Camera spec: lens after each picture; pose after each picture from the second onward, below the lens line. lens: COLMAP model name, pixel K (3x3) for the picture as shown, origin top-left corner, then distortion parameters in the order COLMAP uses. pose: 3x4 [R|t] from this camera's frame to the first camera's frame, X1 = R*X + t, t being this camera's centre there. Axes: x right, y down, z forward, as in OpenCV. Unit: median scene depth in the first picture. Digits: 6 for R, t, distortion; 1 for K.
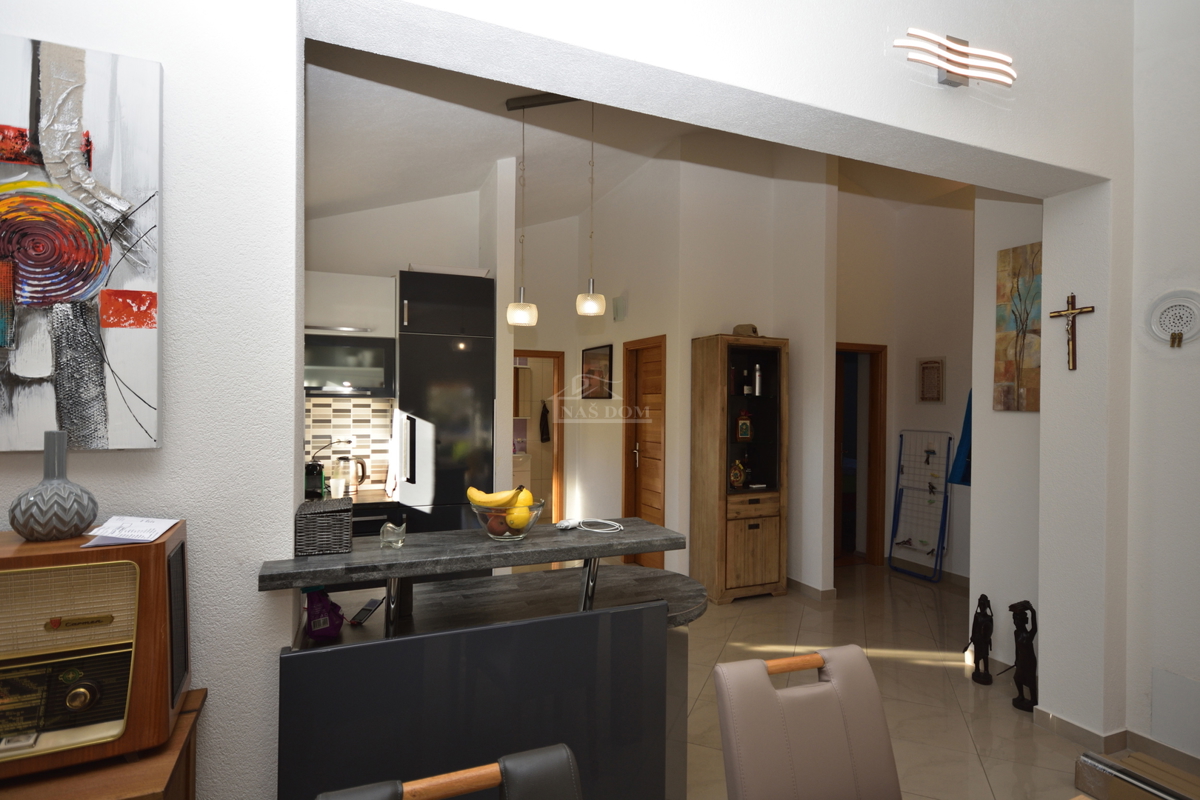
lens RADIAL K [[606.5, 0, 598.9], [0, 606.5, 408.9], [0, 0, 1]] dist [0.002004, 0.000495]
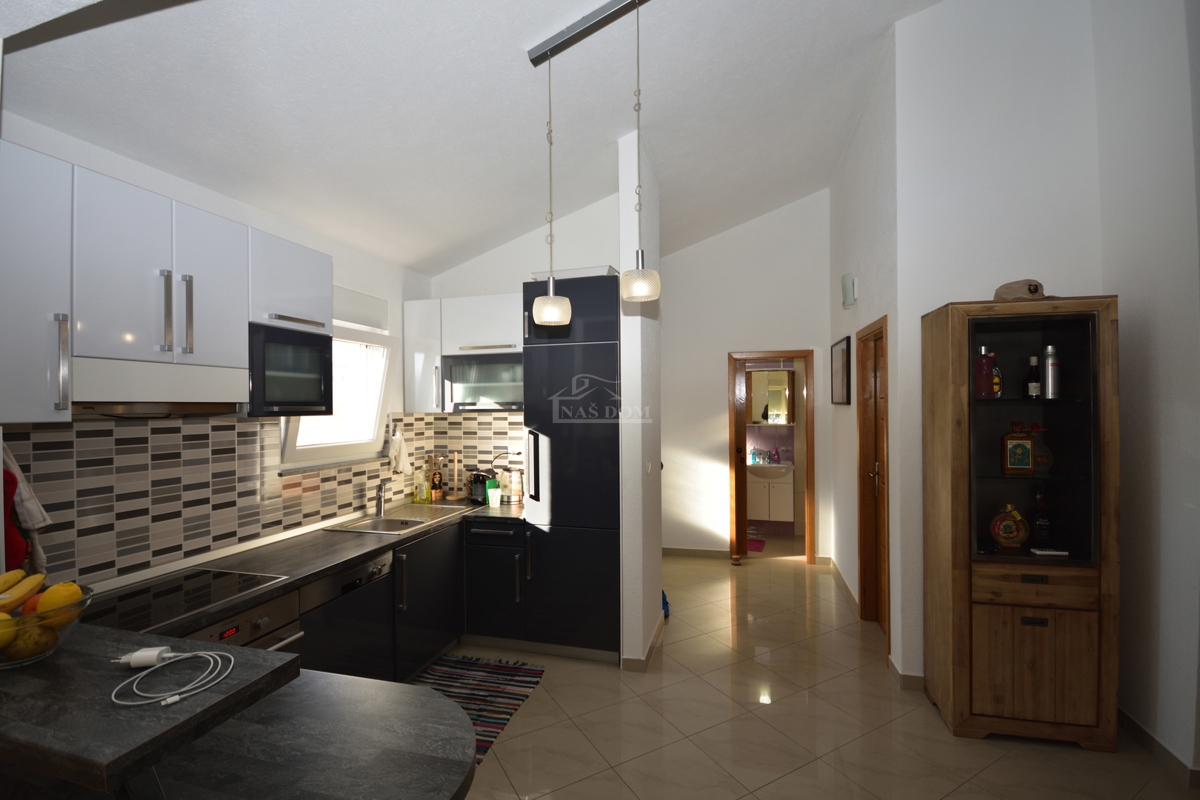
lens RADIAL K [[525.5, 0, 603.6], [0, 525.5, 406.3], [0, 0, 1]] dist [0.011477, -0.012476]
pose [[0.785793, -0.015252, -0.618301, 0.281084], [0.012352, 0.999884, -0.008967, -0.017862], [0.618366, -0.000591, 0.785890, 0.388990]]
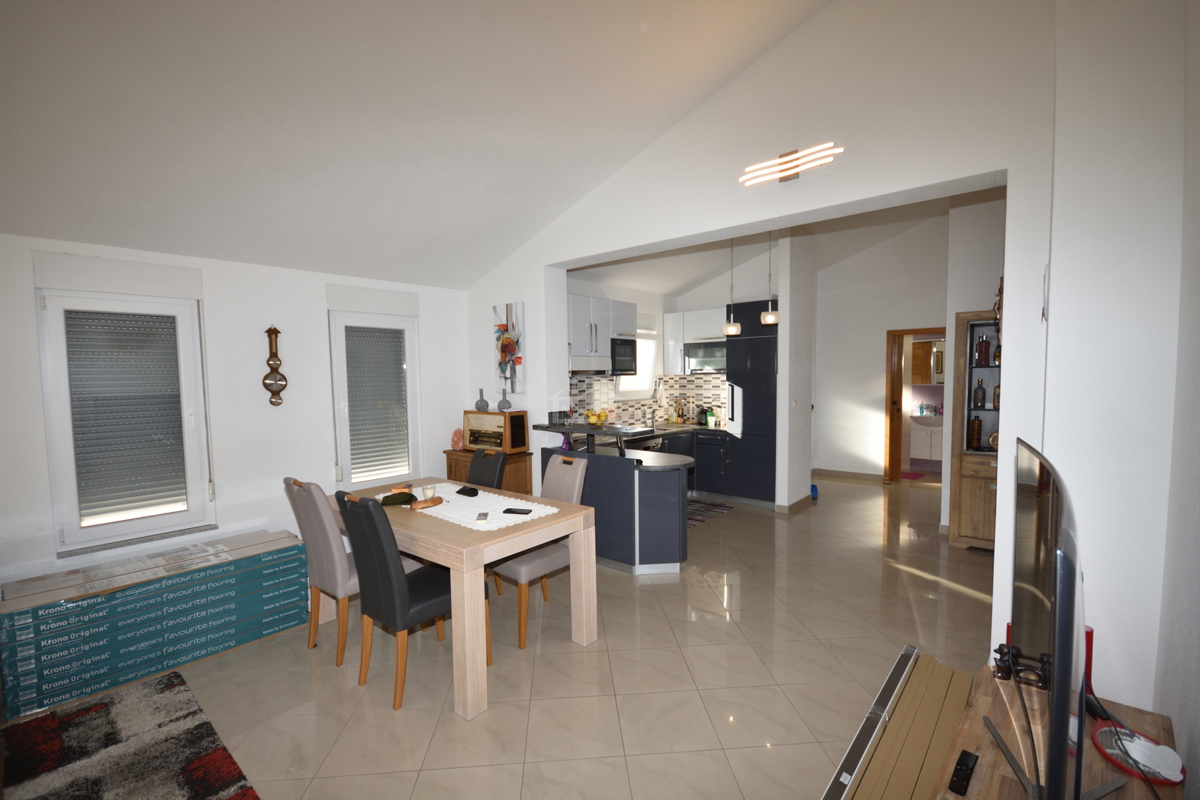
lens RADIAL K [[526.1, 0, 603.9], [0, 526.1, 406.7], [0, 0, 1]] dist [0.001991, 0.000342]
pose [[0.446233, 0.042455, -0.893909, 0.885041], [0.012381, 0.998486, 0.053602, -0.009536], [0.894831, -0.034987, 0.445032, -0.043901]]
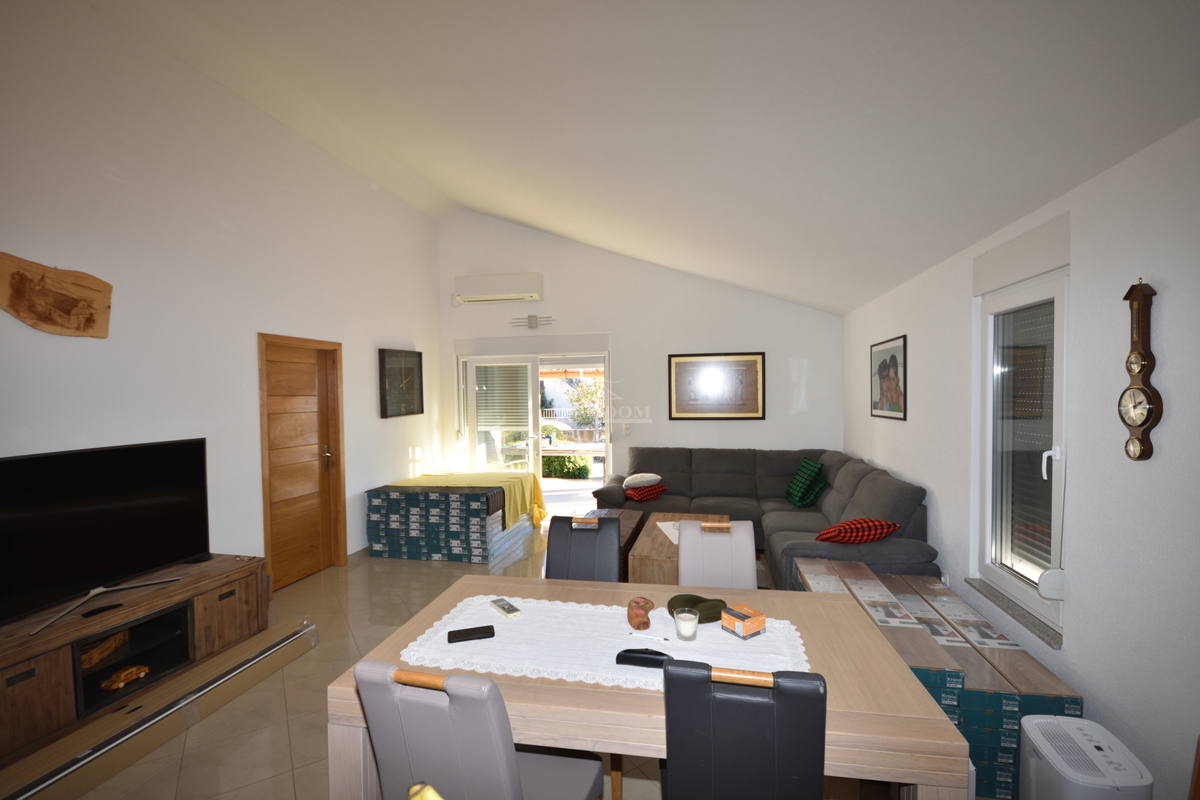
lens RADIAL K [[525.5, 0, 603.6], [0, 525.5, 406.3], [0, 0, 1]] dist [0.011477, -0.012476]
pose [[-0.824987, -0.015410, 0.564941, -0.139858], [0.007292, 0.999255, 0.037904, -0.030520], [-0.565105, 0.035390, -0.824260, 0.455093]]
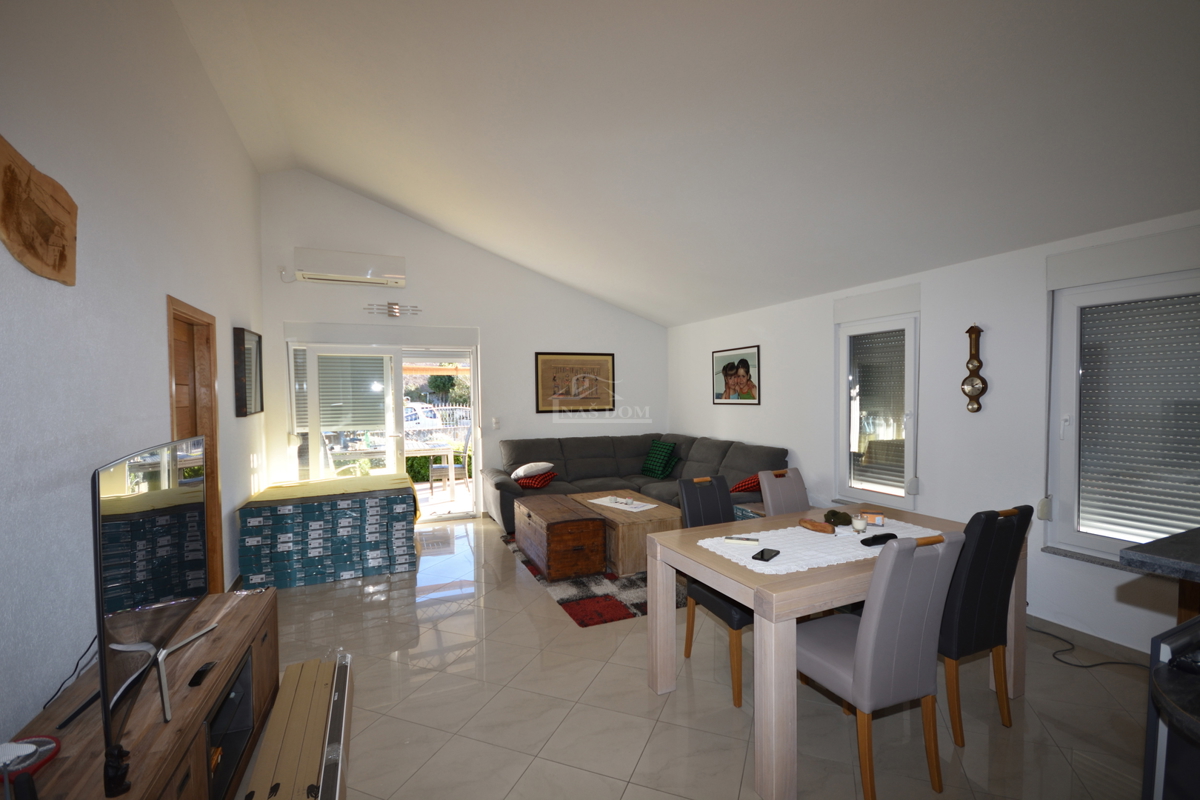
lens RADIAL K [[525.5, 0, 603.6], [0, 525.5, 406.3], [0, 0, 1]] dist [0.011477, -0.012476]
pose [[-0.999958, 0.002361, -0.008841, 0.370253], [0.002060, 0.999424, 0.033878, -0.007873], [0.008916, 0.033858, -0.999387, 0.726176]]
